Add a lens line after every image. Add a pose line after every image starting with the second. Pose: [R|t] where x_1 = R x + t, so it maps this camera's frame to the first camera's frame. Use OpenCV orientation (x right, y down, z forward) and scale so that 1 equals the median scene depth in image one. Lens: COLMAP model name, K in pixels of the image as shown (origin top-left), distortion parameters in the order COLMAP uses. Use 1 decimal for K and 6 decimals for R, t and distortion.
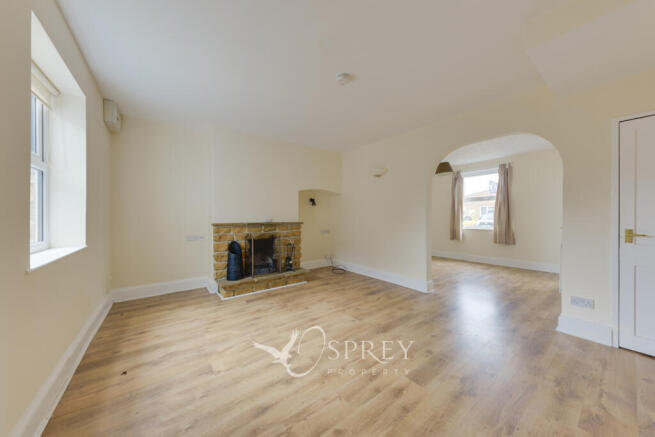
lens RADIAL K [[232.6, 0, 327.5], [0, 232.6, 218.5], [0, 0, 1]] dist [0.015410, -0.000076]
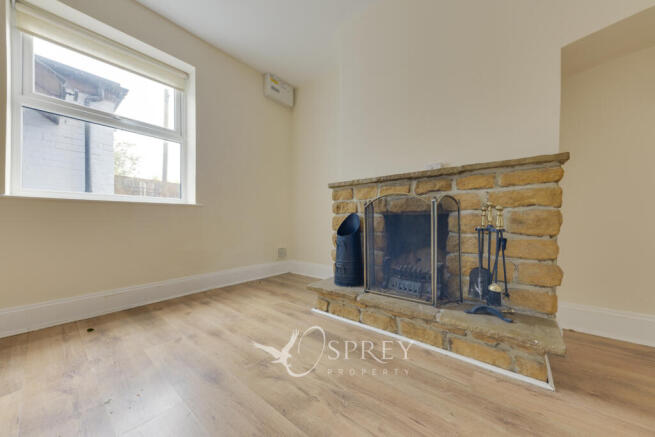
lens RADIAL K [[232.6, 0, 327.5], [0, 232.6, 218.5], [0, 0, 1]] dist [0.015410, -0.000076]
pose [[0.241862, -0.005243, -0.970297, 0.108388], [-0.011504, 0.999900, -0.008271, 0.115682], [0.970243, 0.013163, 0.241777, 0.818906]]
